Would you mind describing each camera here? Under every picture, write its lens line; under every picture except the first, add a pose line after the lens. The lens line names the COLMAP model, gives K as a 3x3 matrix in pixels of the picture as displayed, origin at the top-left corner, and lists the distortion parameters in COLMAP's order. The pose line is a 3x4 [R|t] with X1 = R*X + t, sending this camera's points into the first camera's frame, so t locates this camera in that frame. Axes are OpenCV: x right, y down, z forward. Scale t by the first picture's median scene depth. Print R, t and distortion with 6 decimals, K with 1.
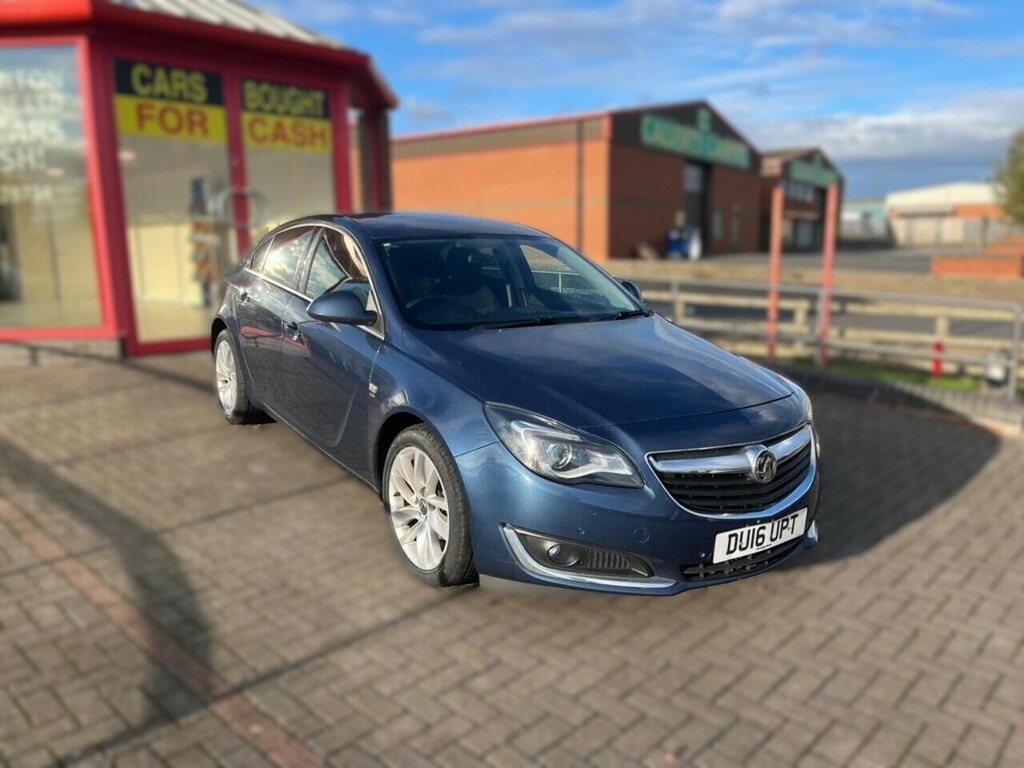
lens RADIAL K [[791.9, 0, 512.0], [0, 791.9, 384.0], [0, 0, 1]] dist [0.005341, 0.001549]
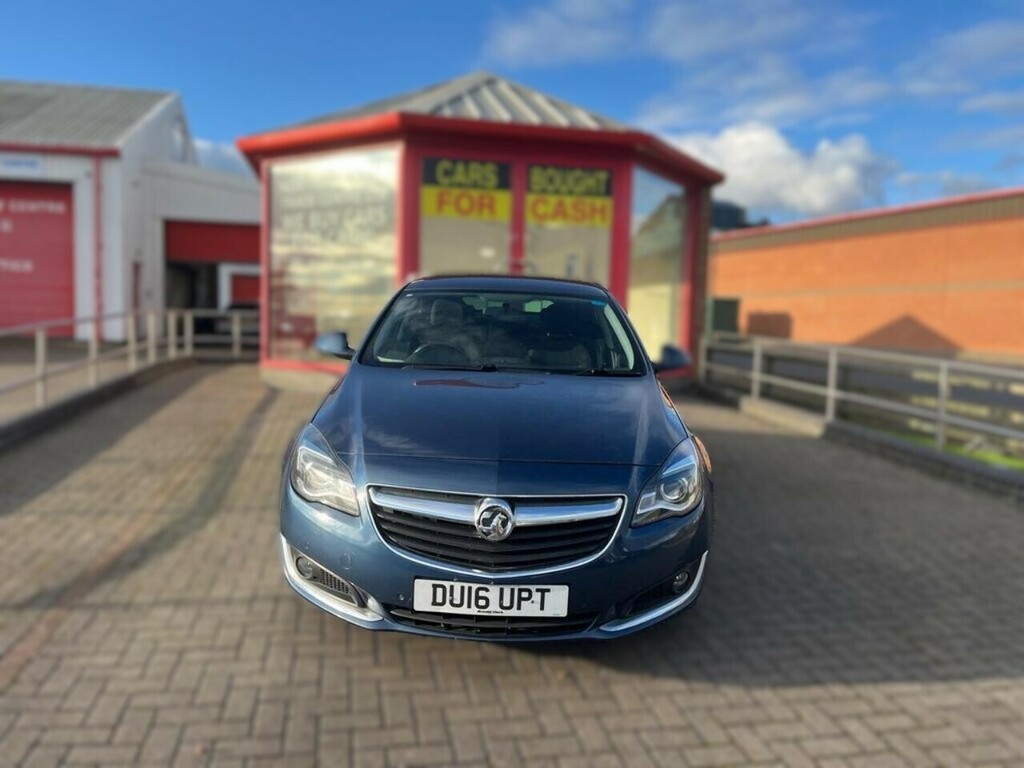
lens RADIAL K [[791.9, 0, 512.0], [0, 791.9, 384.0], [0, 0, 1]] dist [0.005341, 0.001549]
pose [[0.819019, 0.077366, -0.568527, 0.474293], [-0.134374, 0.989174, -0.058971, -0.002689], [0.557810, 0.124693, 0.820548, 0.129133]]
